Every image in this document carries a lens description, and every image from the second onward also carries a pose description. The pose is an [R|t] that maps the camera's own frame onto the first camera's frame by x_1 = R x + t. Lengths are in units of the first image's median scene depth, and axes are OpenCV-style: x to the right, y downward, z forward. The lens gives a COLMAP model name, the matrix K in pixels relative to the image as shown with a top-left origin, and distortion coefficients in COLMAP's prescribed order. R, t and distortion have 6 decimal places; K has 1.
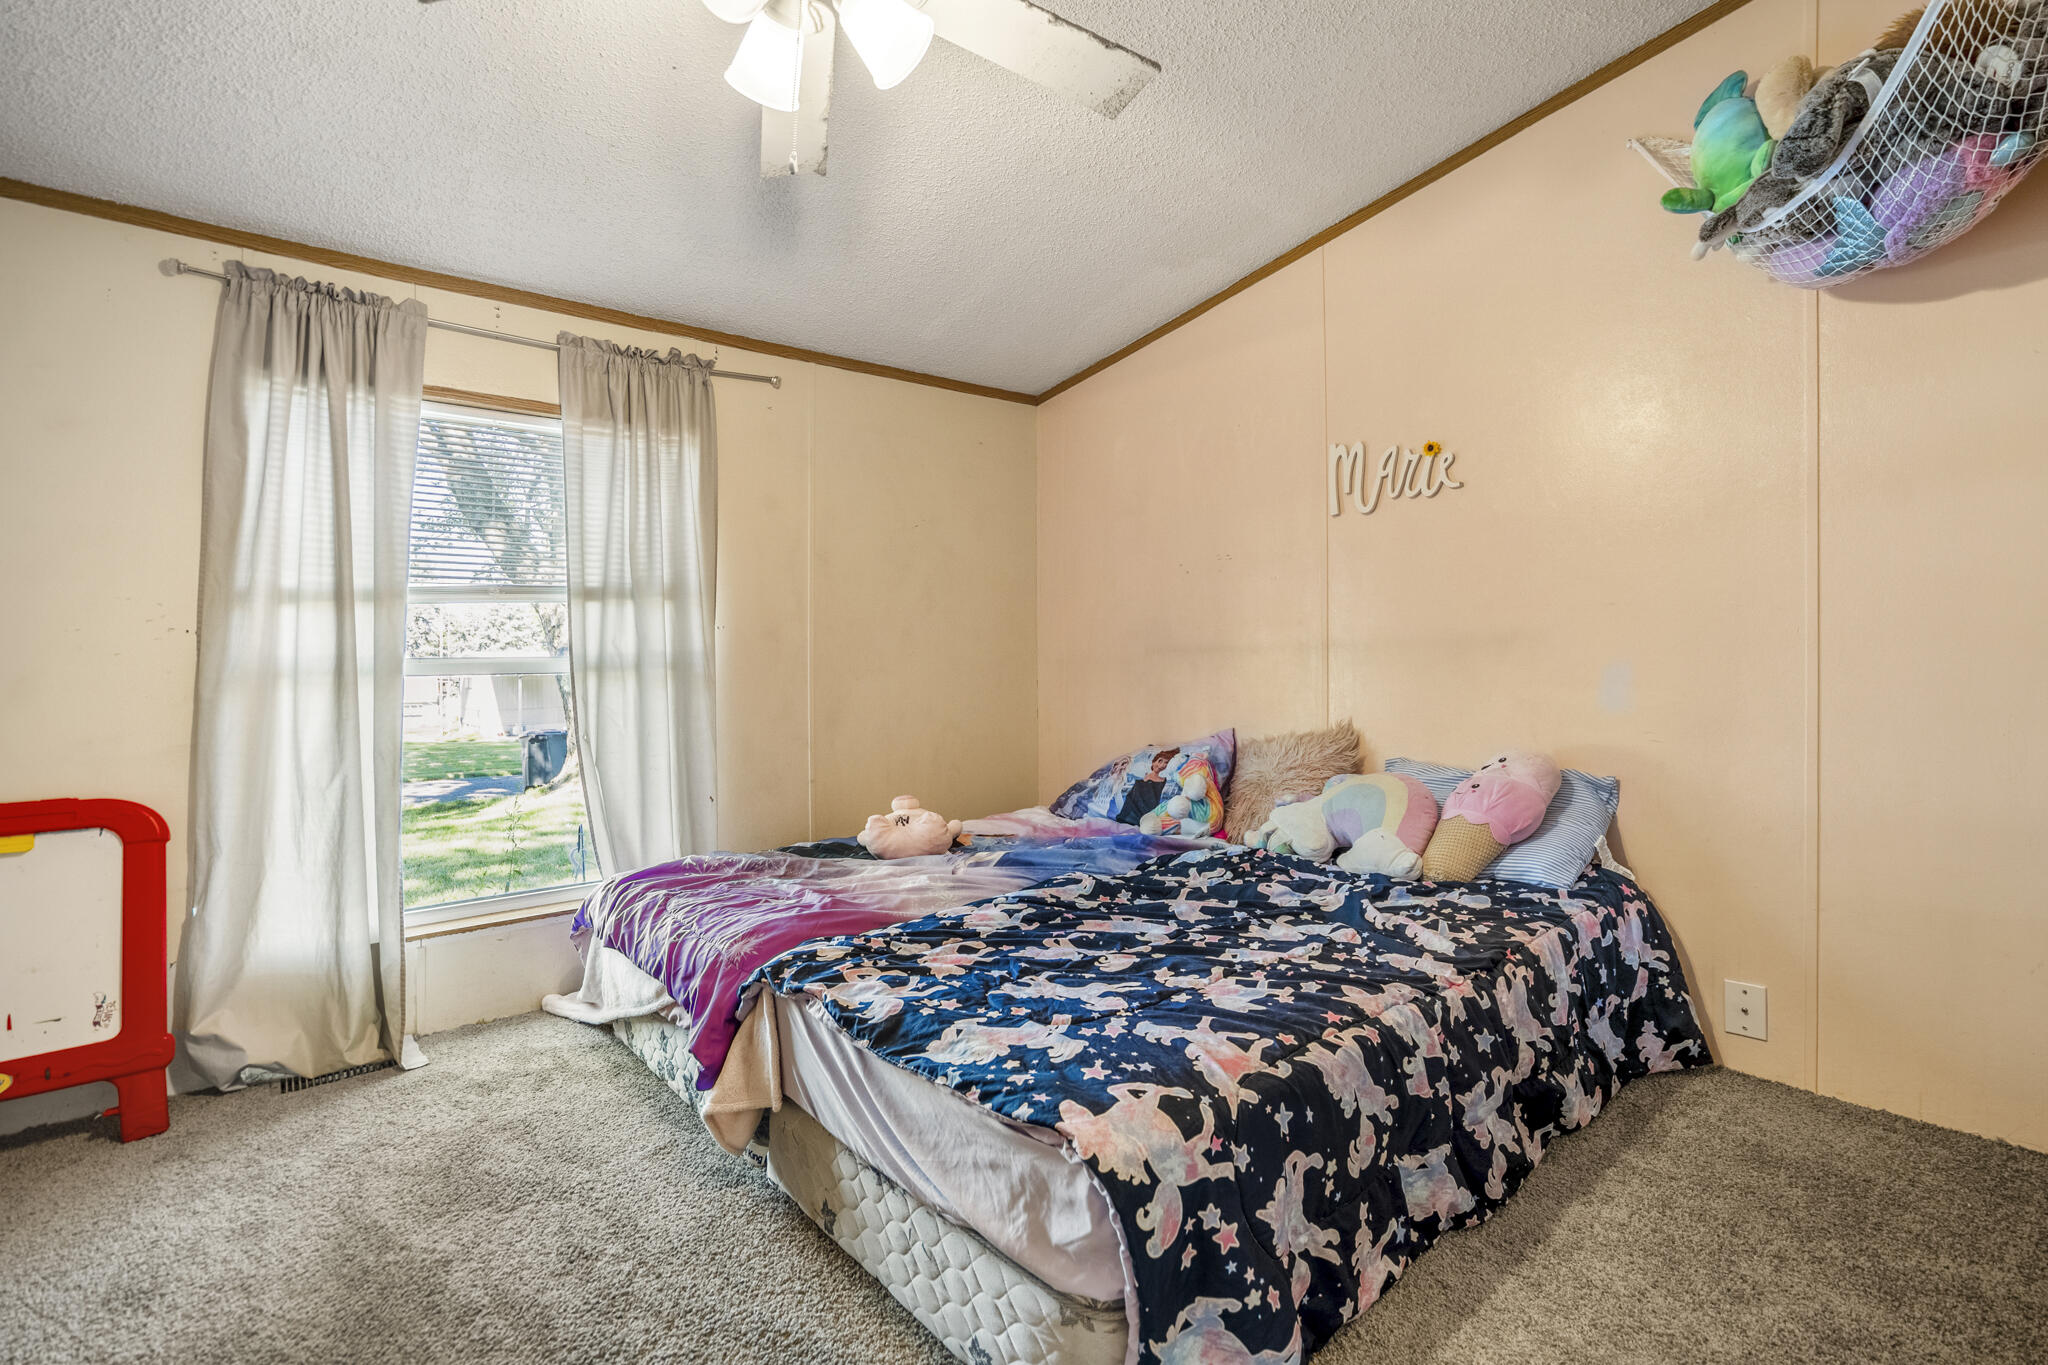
lens RADIAL K [[940.9, 0, 1023.4], [0, 940.9, 667.9], [0, 0, 1]] dist [-0.020151, 0.000363]
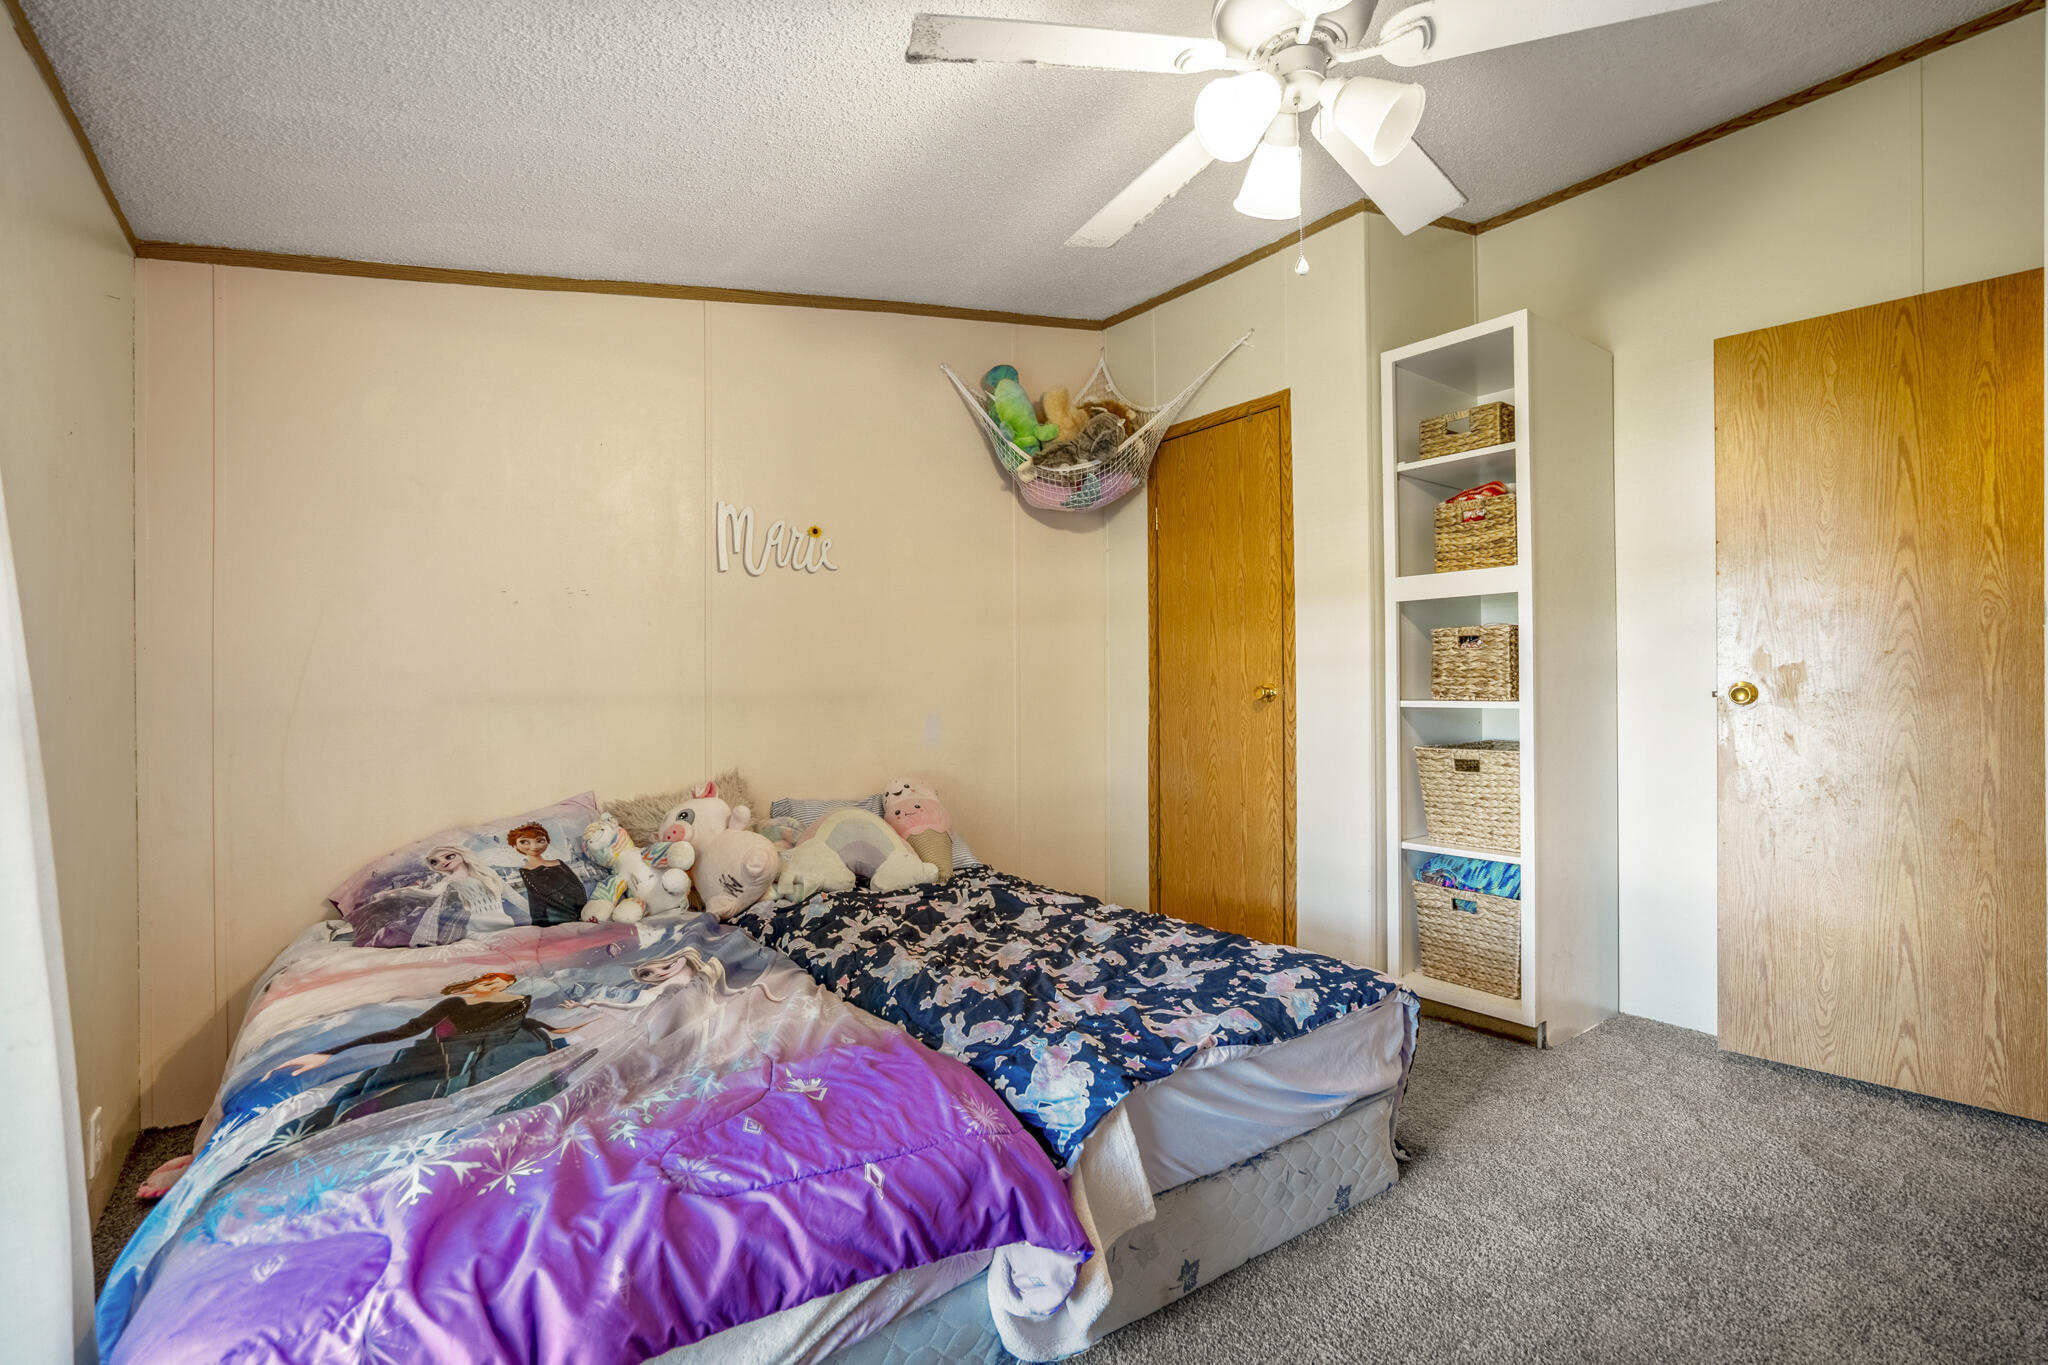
lens RADIAL K [[940.9, 0, 1023.4], [0, 940.9, 667.9], [0, 0, 1]] dist [-0.020151, 0.000363]
pose [[0.090891, 0.040609, 0.995032, -1.211645], [0.009526, 0.999087, -0.041645, -0.016933], [-0.995815, 0.013264, 0.090422, 1.053099]]
